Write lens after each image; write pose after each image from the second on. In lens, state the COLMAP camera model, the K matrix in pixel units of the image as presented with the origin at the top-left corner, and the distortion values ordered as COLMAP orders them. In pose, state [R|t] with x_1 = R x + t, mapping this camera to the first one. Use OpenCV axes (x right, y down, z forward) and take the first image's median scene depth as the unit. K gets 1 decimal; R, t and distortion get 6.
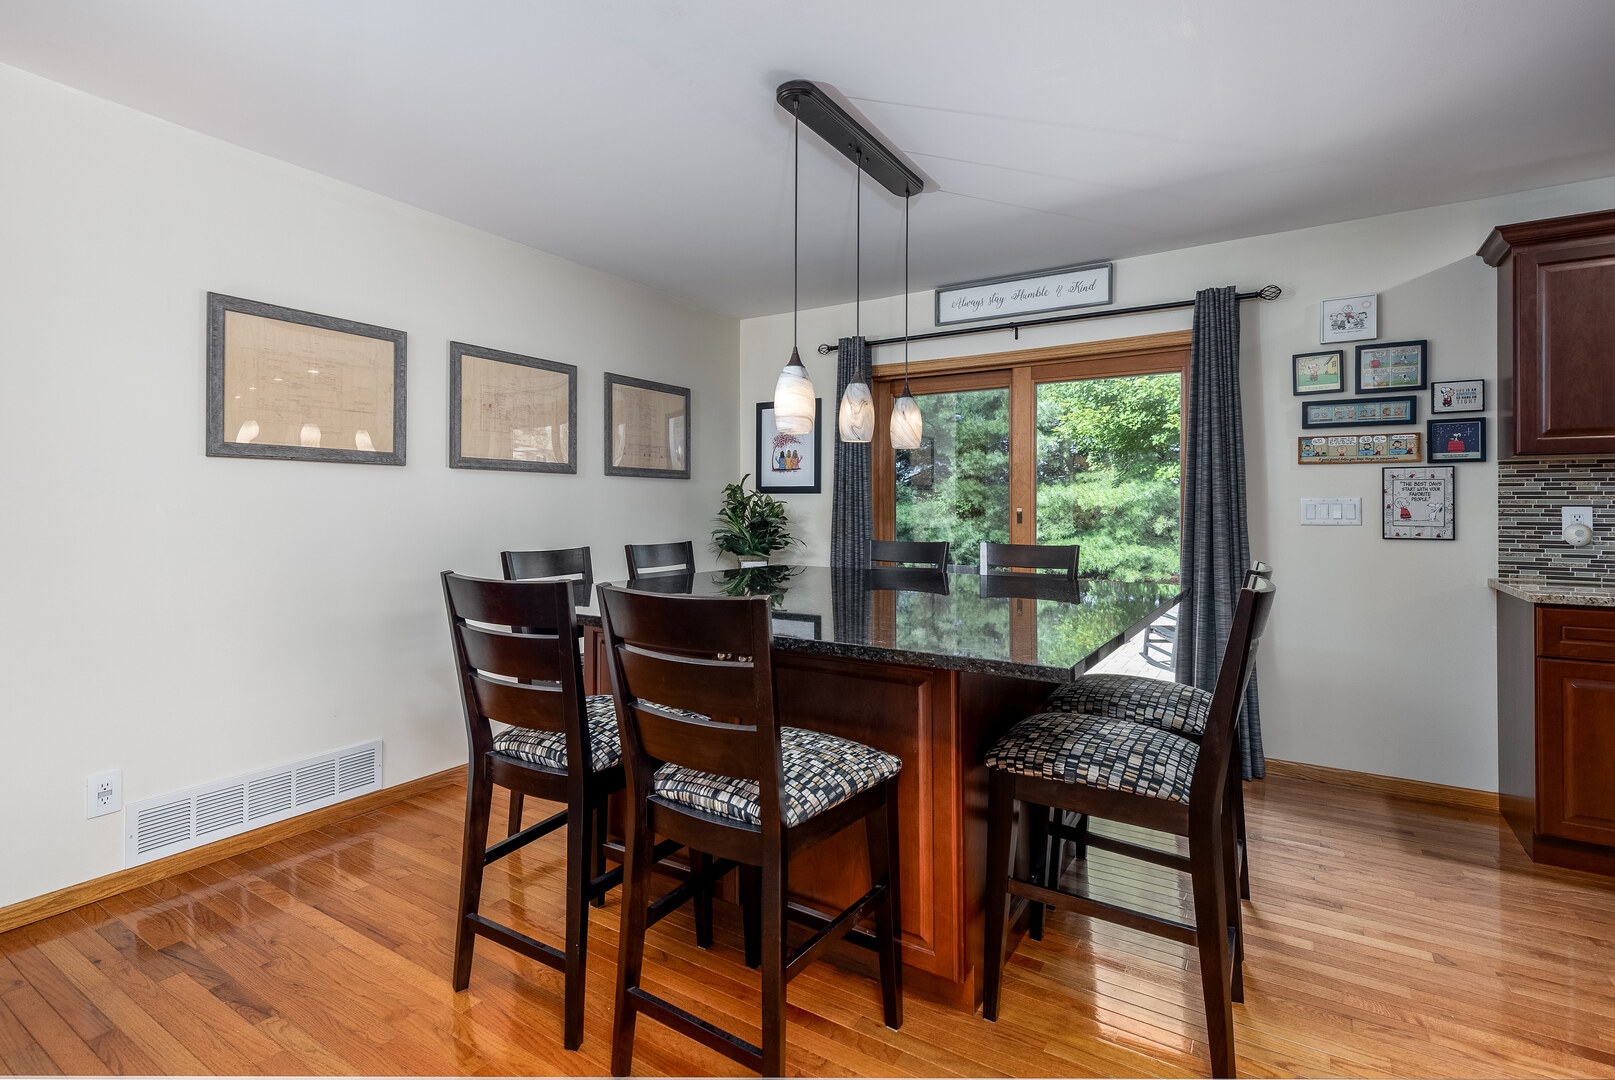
lens RADIAL K [[766.6, 0, 796.2], [0, 766.6, 499.8], [0, 0, 1]] dist [0.002811, 0.000184]
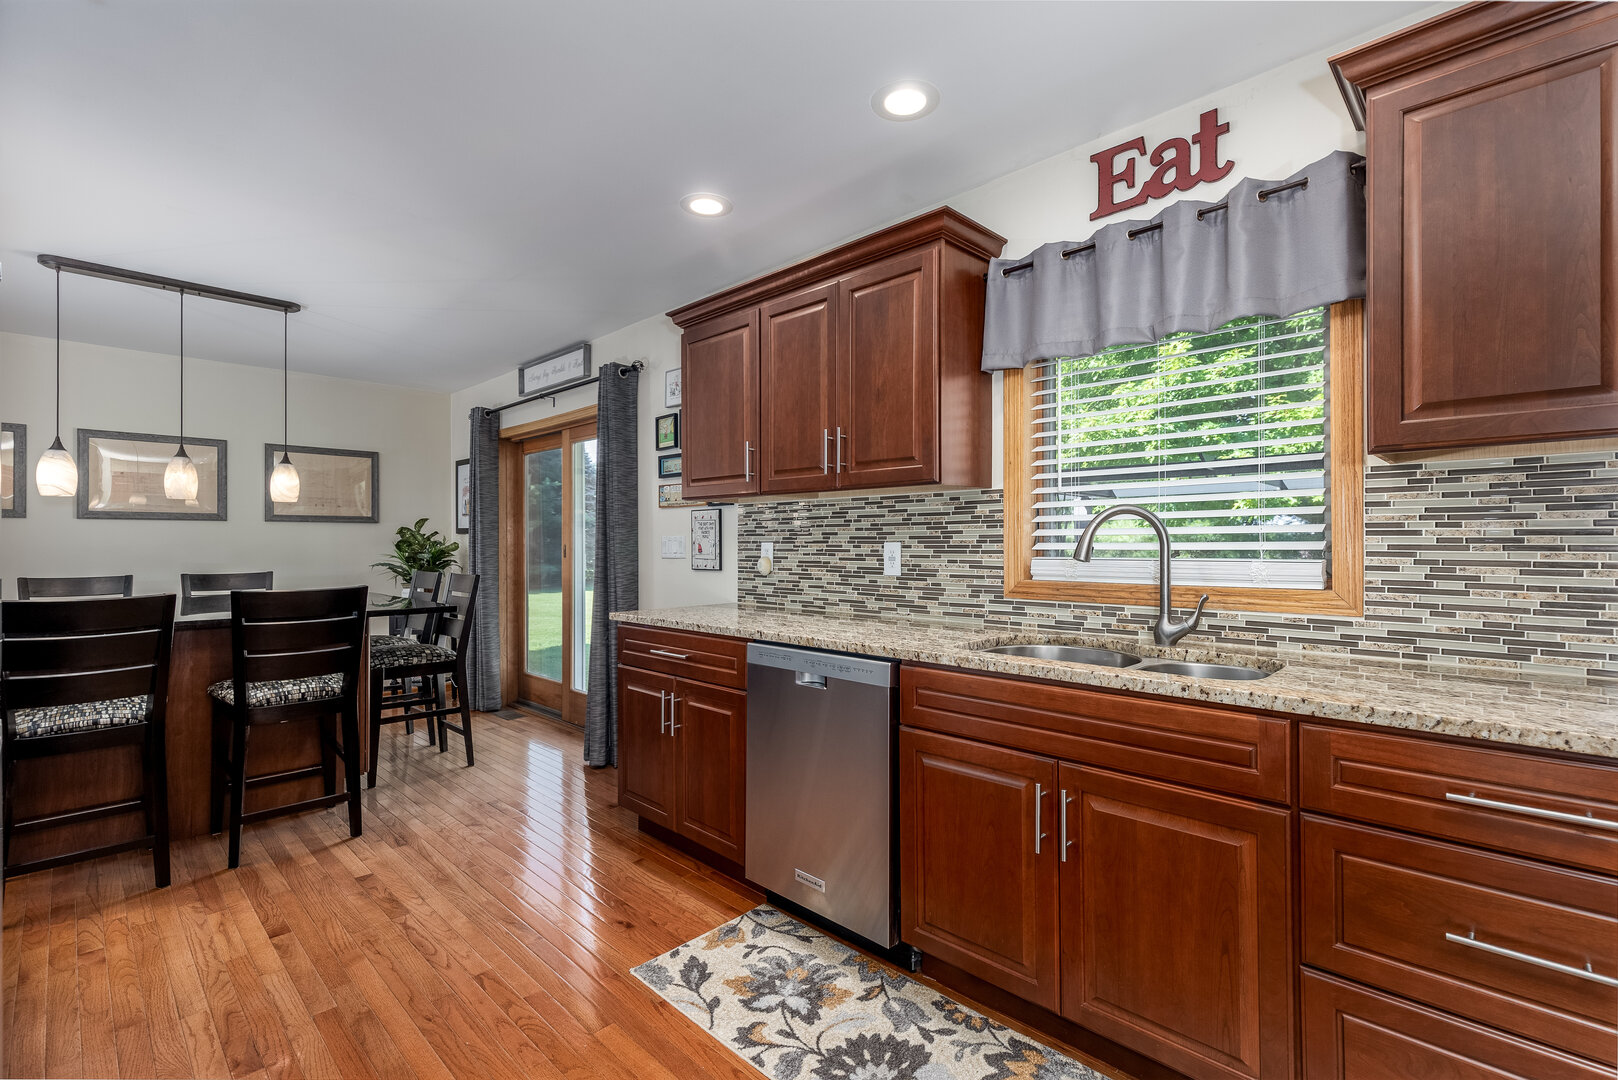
lens RADIAL K [[737.8, 0, 847.7], [0, 737.8, 540.1], [0, 0, 1]] dist [0.011753, -0.000973]
pose [[0.981307, -0.003419, -0.192418, 1.310927], [0.003743, 0.999992, 0.001321, 0.004253], [0.192412, -0.002017, 0.981312, -0.091613]]
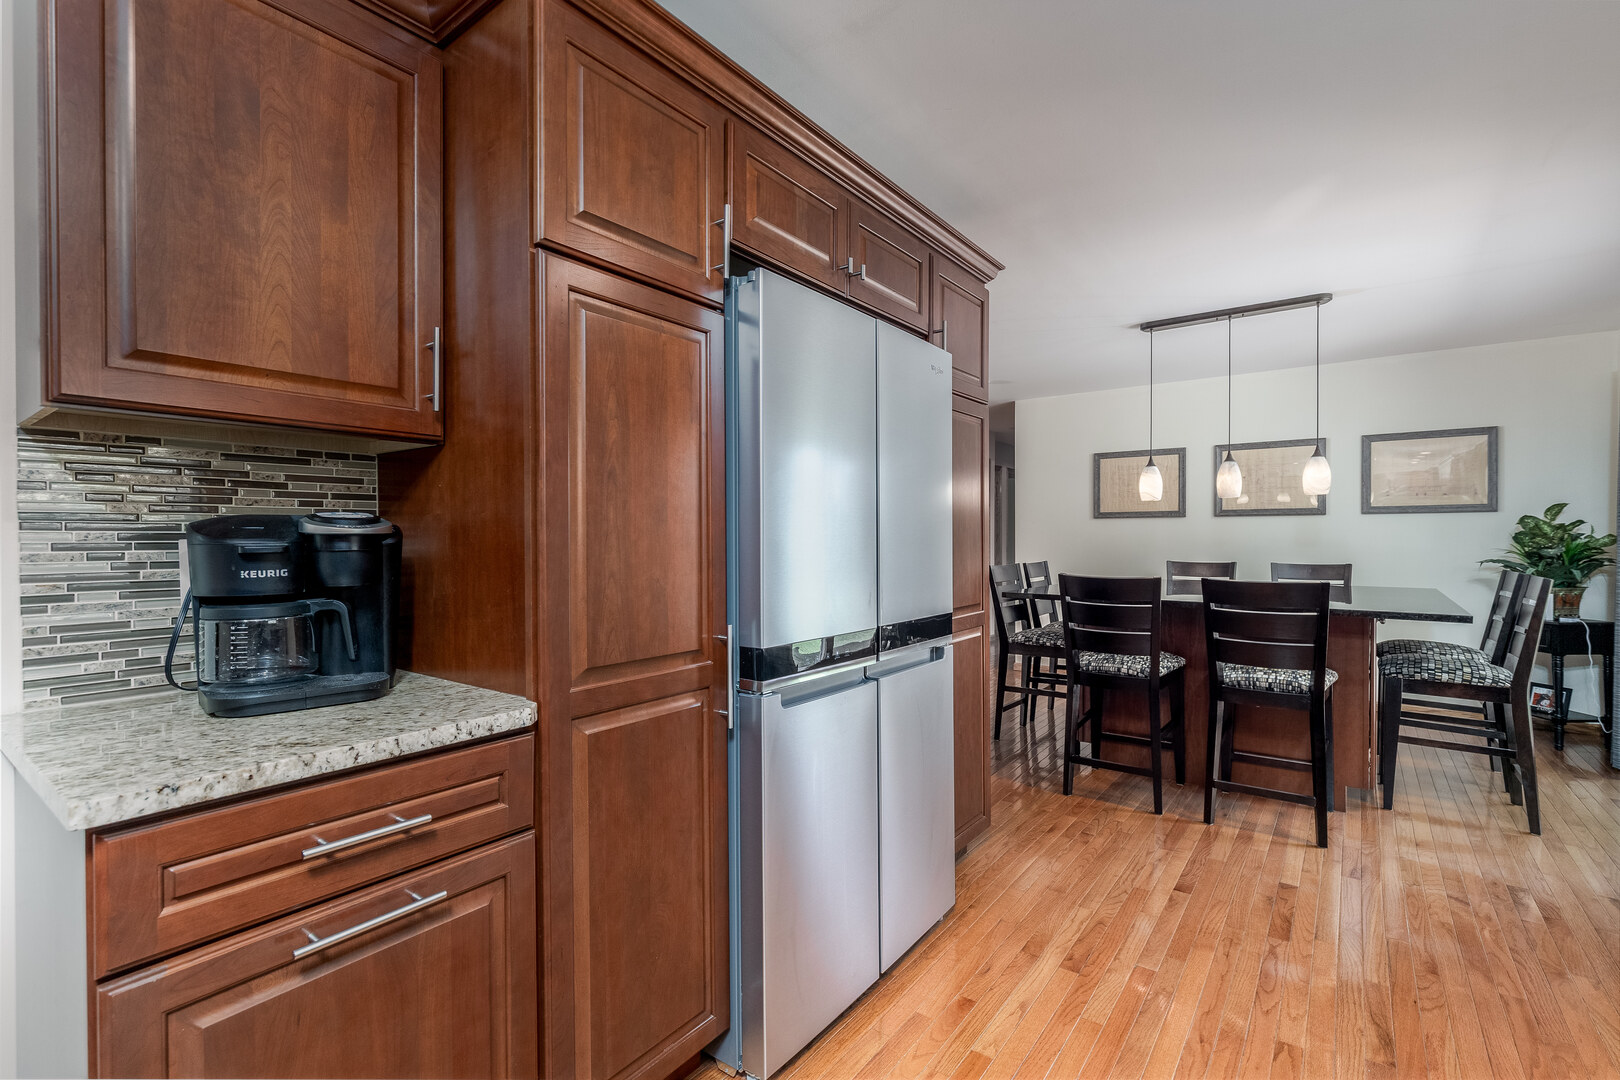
lens RADIAL K [[738.7, 0, 821.5], [0, 738.7, 539.8], [0, 0, 1]] dist [0.011753, -0.000973]
pose [[-0.082415, 0.004744, -0.996587, 1.469014], [0.006398, 0.999971, 0.004231, 0.003942], [0.996578, -0.006027, -0.082443, 0.227369]]
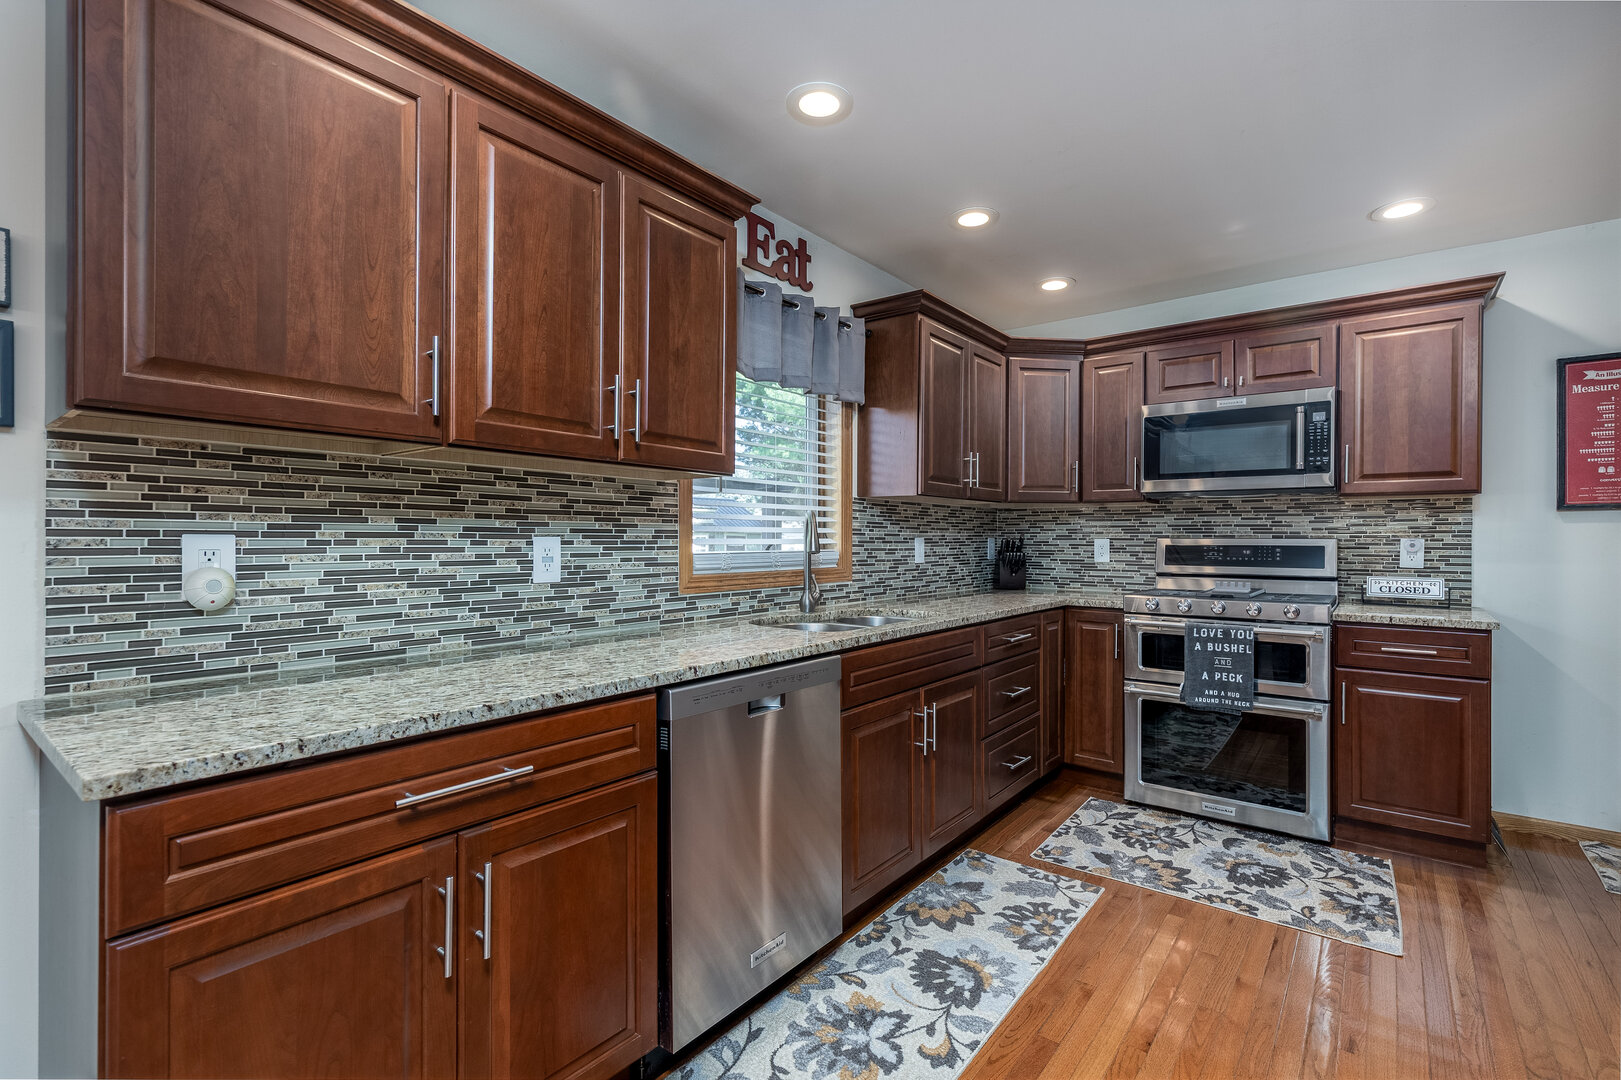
lens RADIAL K [[739.1, 0, 811.2], [0, 739.1, 539.7], [0, 0, 1]] dist [0.011753, -0.000973]
pose [[0.097287, 0.000411, 0.995256, 0.536700], [-0.007130, 0.999975, 0.000284, 0.009267], [-0.995231, -0.007124, 0.097287, 0.529011]]
